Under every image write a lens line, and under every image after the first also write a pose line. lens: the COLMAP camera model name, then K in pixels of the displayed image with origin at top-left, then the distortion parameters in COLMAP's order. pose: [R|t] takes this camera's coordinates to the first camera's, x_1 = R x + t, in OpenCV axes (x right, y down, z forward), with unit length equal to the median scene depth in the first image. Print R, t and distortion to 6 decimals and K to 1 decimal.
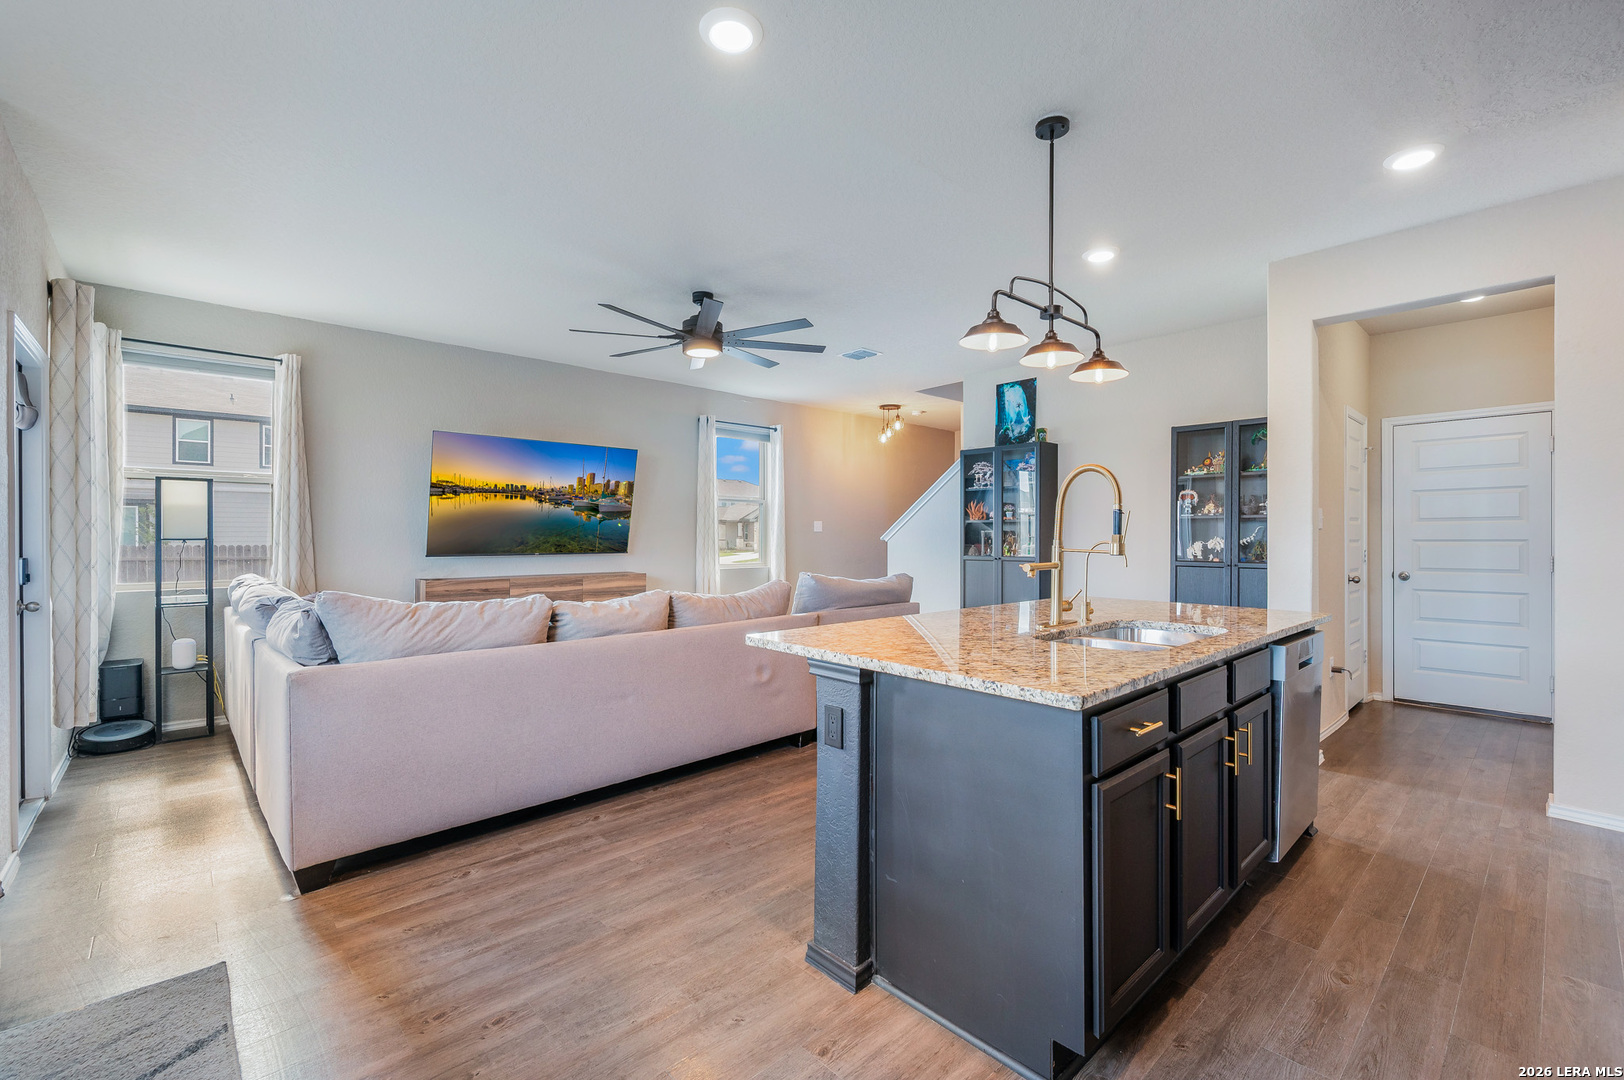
lens RADIAL K [[703.5, 0, 812.0], [0, 703.5, 540.0], [0, 0, 1]] dist [0.000826, 0.000543]
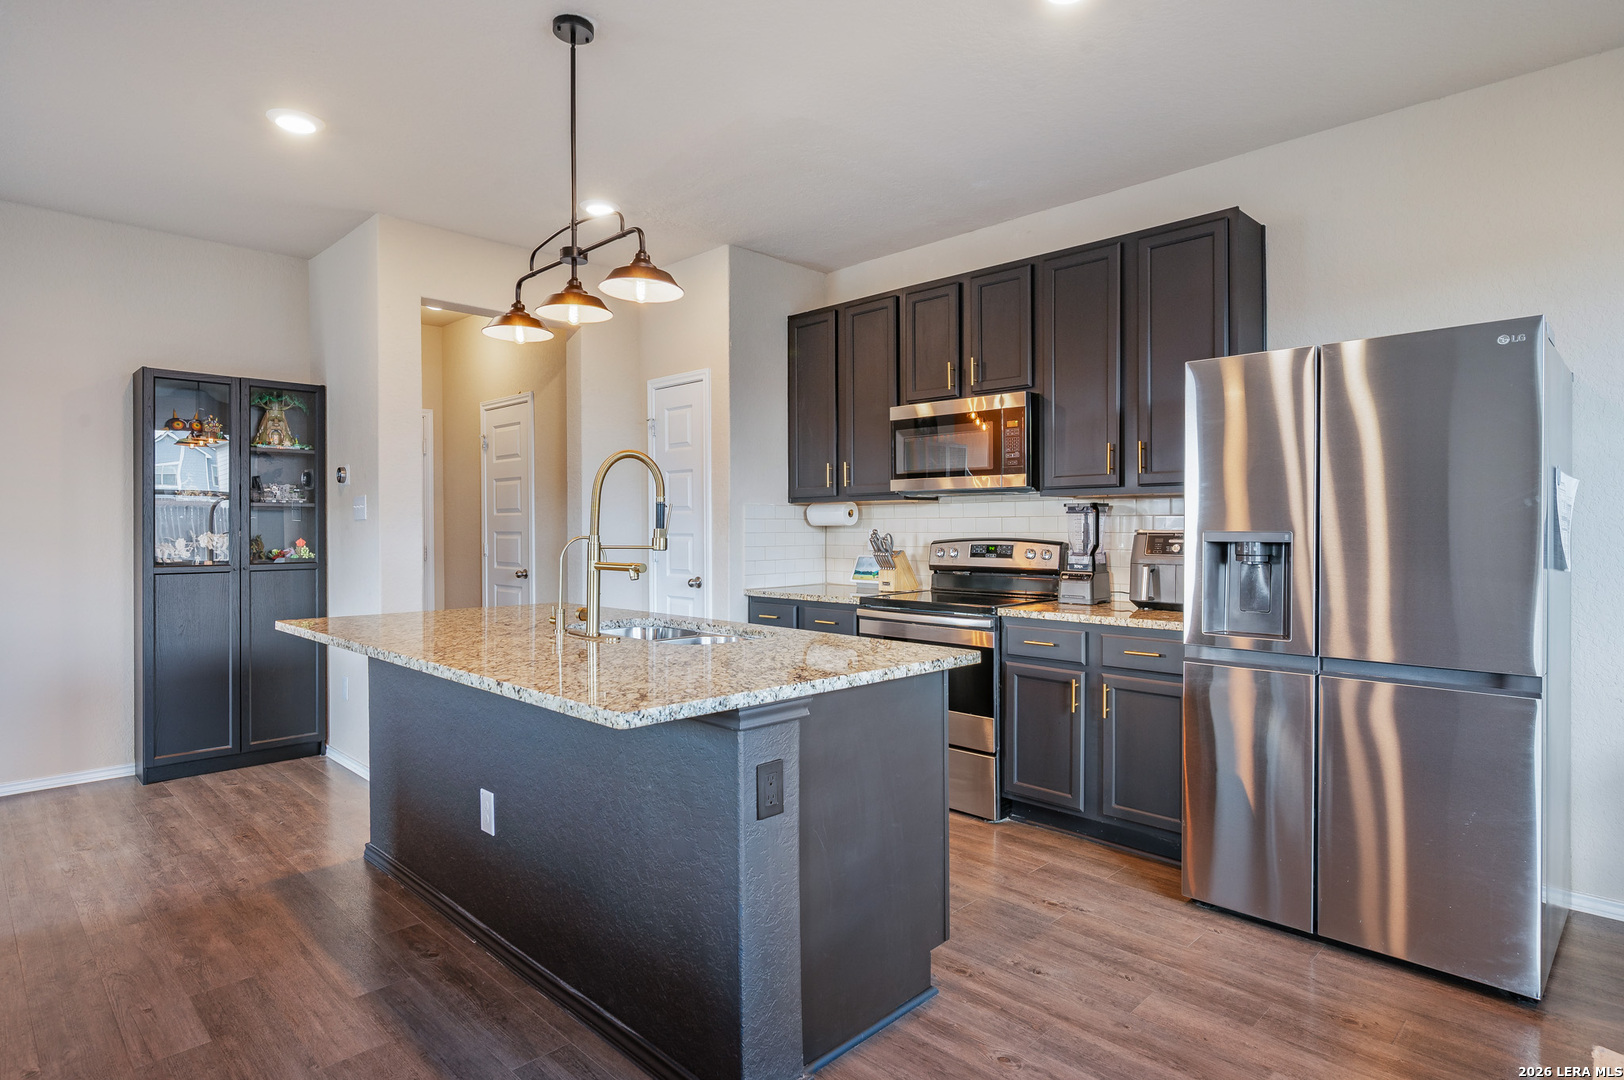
lens RADIAL K [[870.7, 0, 815.6], [0, 870.7, 533.9], [0, 0, 1]] dist [-0.003103, -0.000492]
pose [[-0.040711, -0.007529, 0.999143, -0.401451], [0.008261, 0.999935, 0.007871, -0.004119], [-0.999137, 0.008574, -0.040646, 0.450036]]
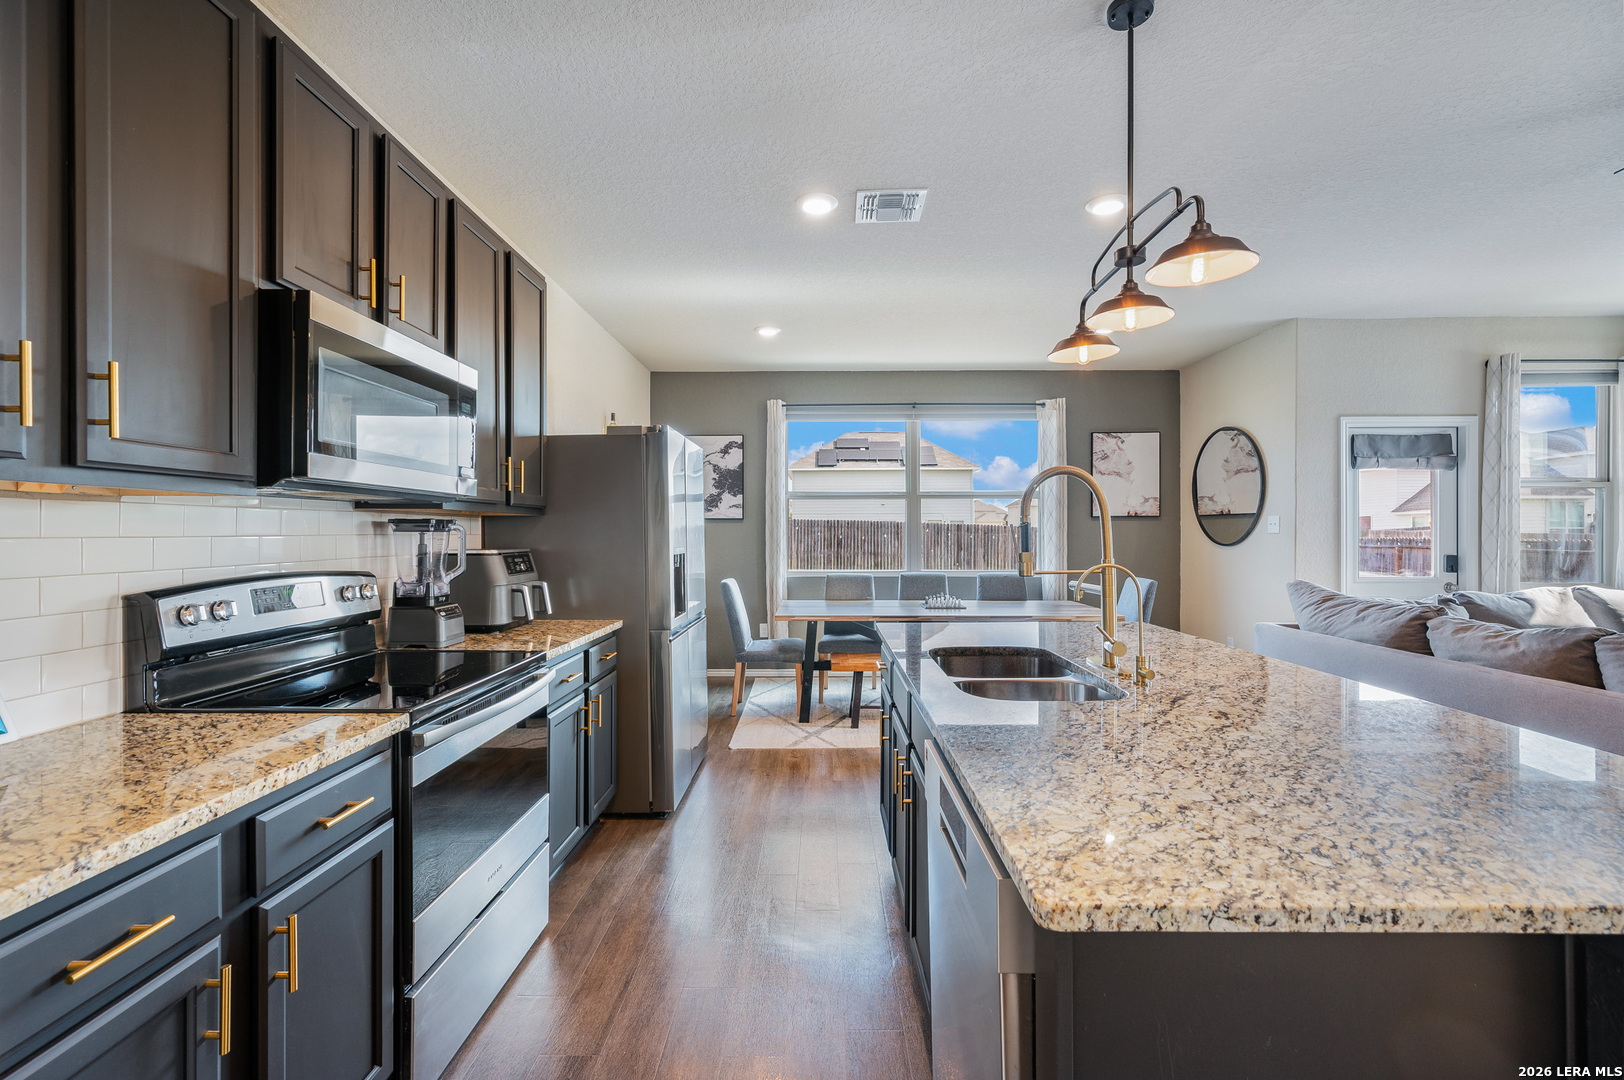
lens RADIAL K [[697.5, 0, 811.4], [0, 697.5, 532.8], [0, 0, 1]] dist [0.001173, 0.000613]
pose [[-0.689292, 0.001808, -0.724482, 0.658099], [-0.002527, 0.999985, 0.004900, -0.018467], [0.724480, 0.005209, -0.689277, 0.748350]]
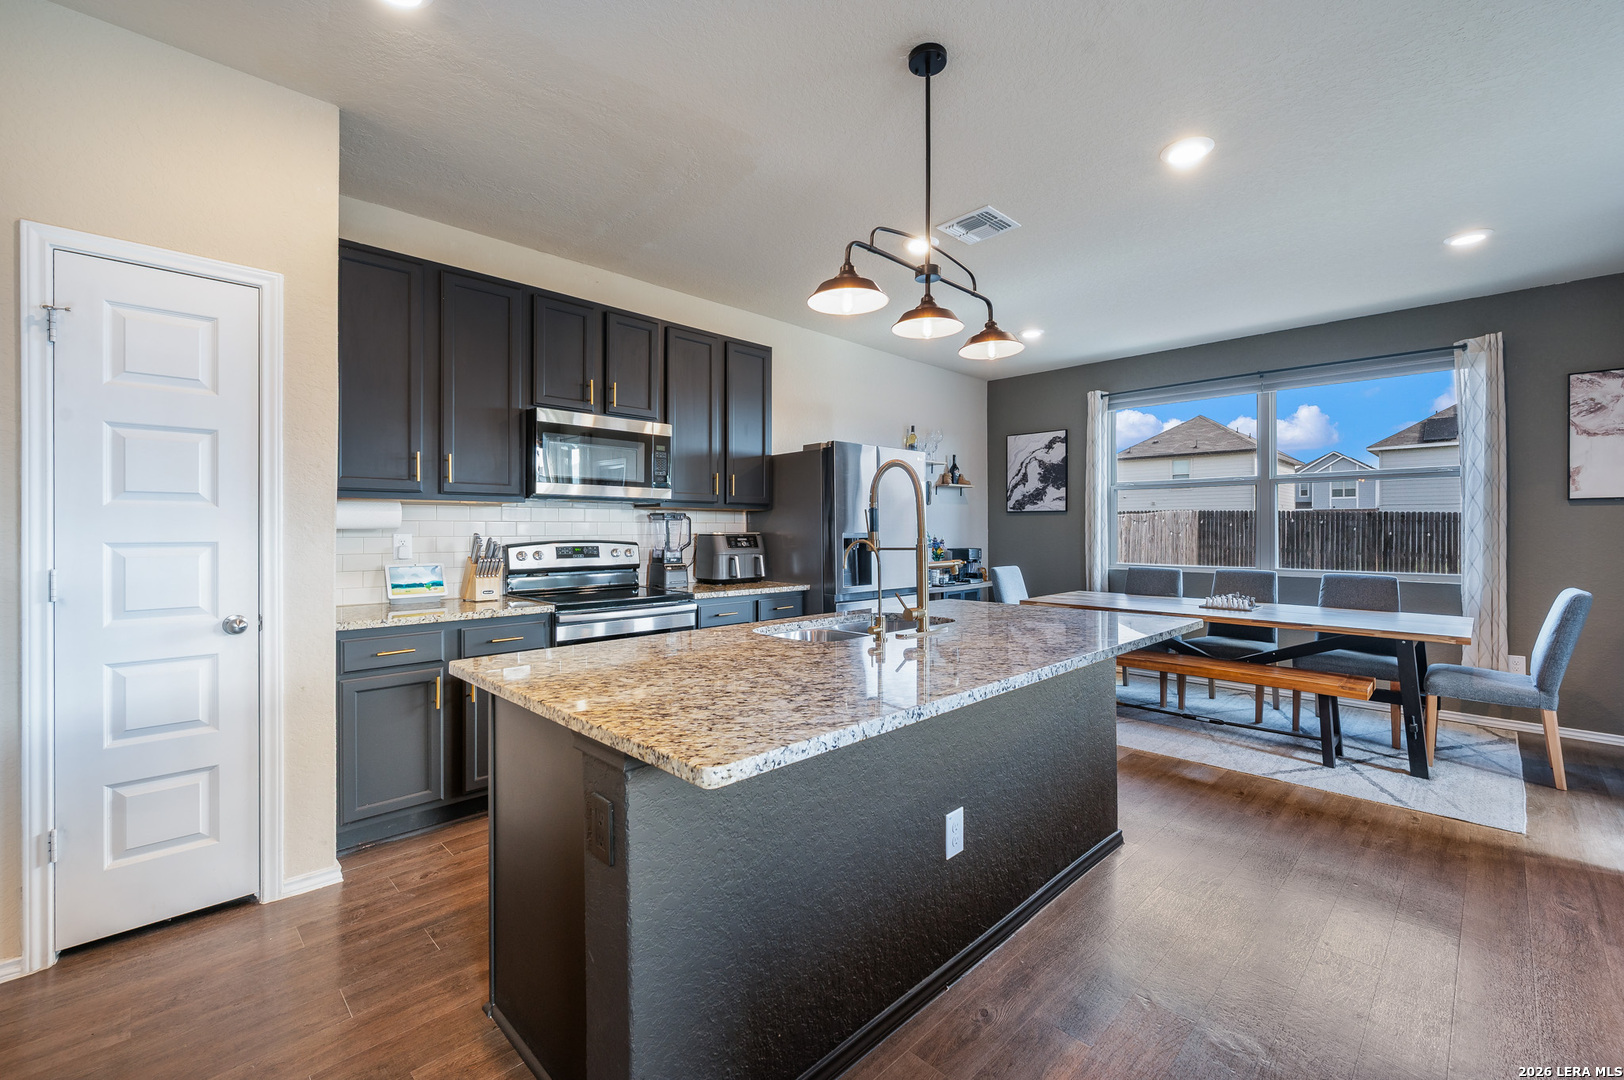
lens RADIAL K [[680.9, 0, 814.7], [0, 680.9, 529.0], [0, 0, 1]] dist [-0.000952, -0.000339]
pose [[-0.999402, -0.000180, -0.034579, 0.299140], [-0.000384, 0.999983, 0.005886, -0.009646], [0.034577, 0.005896, -0.999385, 1.079236]]
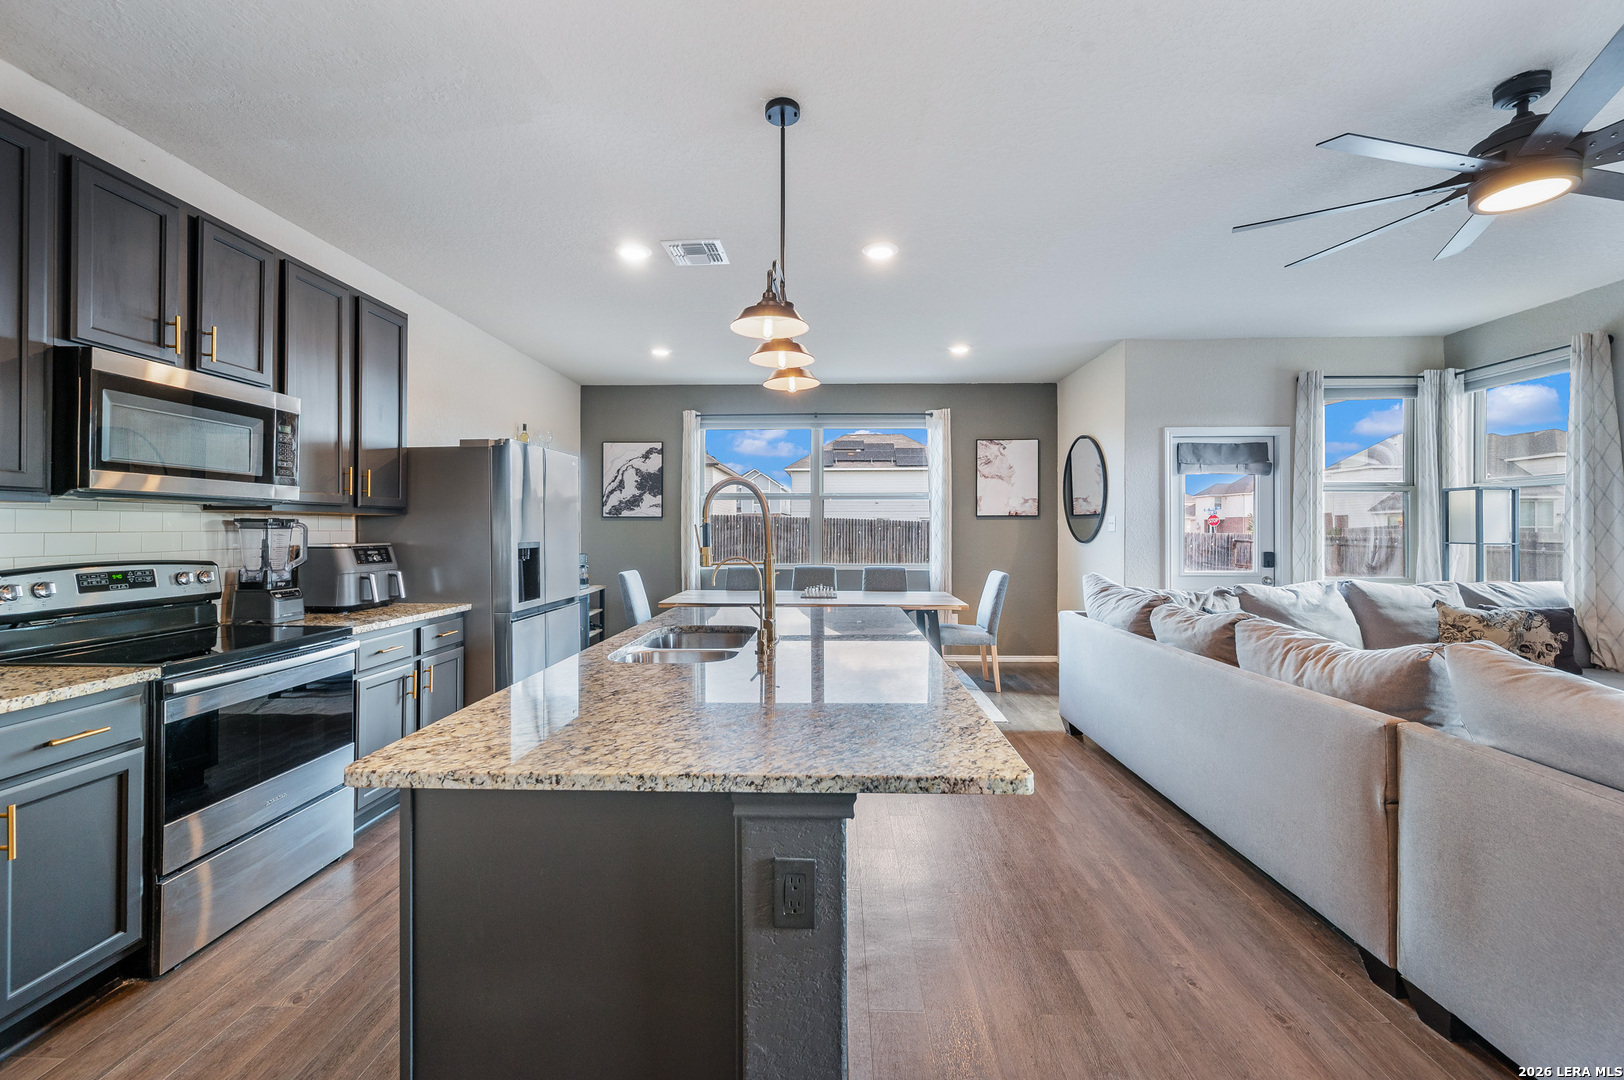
lens RADIAL K [[664.6, 0, 810.8], [0, 664.6, 525.0], [0, 0, 1]] dist [0.001149, 0.000132]
pose [[-0.706813, -0.004599, -0.707386, 0.552220], [-0.005418, 0.999985, -0.001088, -0.021794], [0.707380, 0.003064, -0.706827, 0.974069]]
